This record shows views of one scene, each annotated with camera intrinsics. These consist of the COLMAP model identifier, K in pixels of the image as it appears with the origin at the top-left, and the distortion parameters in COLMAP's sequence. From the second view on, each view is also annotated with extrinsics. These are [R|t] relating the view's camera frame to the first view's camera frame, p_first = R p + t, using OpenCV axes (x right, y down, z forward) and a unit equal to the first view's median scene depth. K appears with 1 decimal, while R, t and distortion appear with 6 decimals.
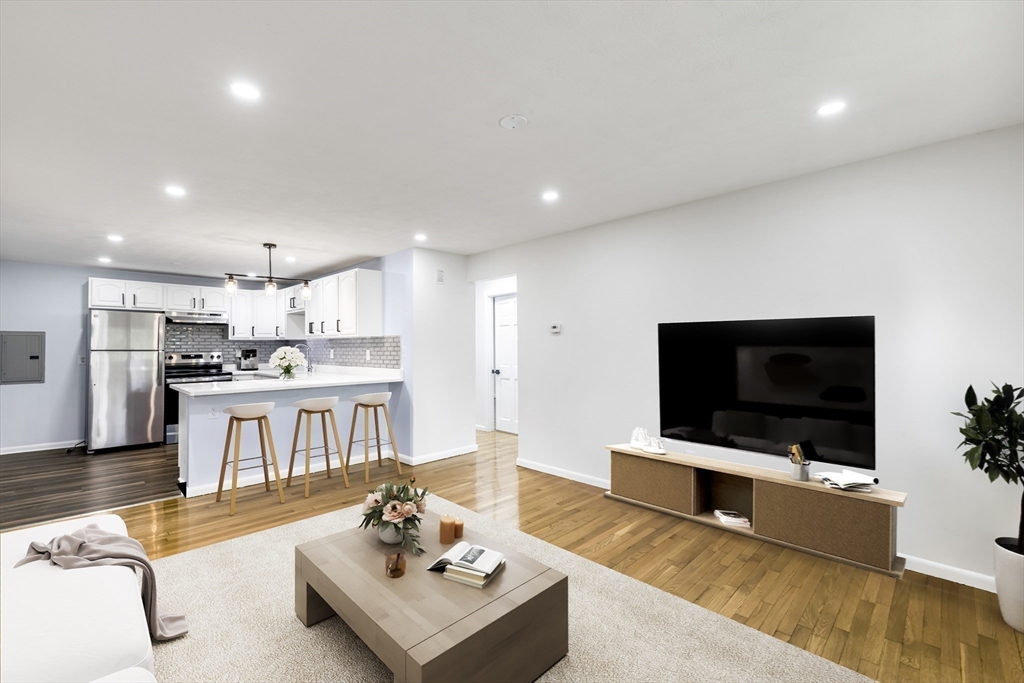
lens RADIAL K [[446.2, 0, 507.5], [0, 446.2, 343.1], [0, 0, 1]] dist [0.000794, 0.000305]
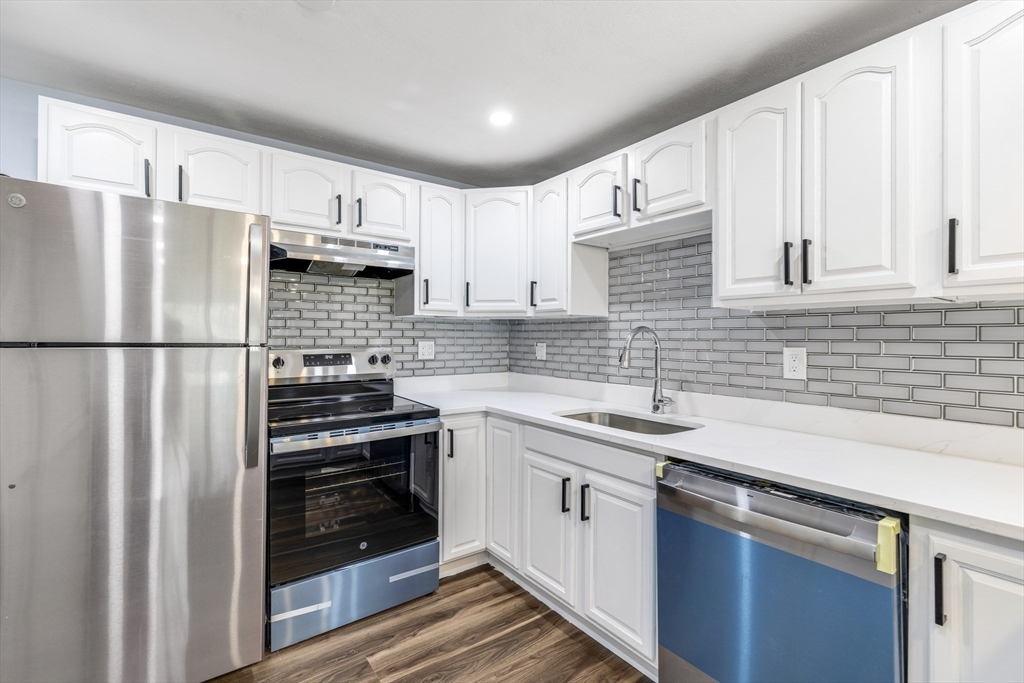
lens RADIAL K [[502.6, 0, 505.2], [0, 502.6, 343.5], [0, 0, 1]] dist [0.022574, 0.000257]
pose [[0.981366, 0.015433, -0.191526, -0.492765], [-0.011223, 0.999671, 0.023050, 0.005762], [0.191818, -0.020471, 0.981217, 0.629314]]
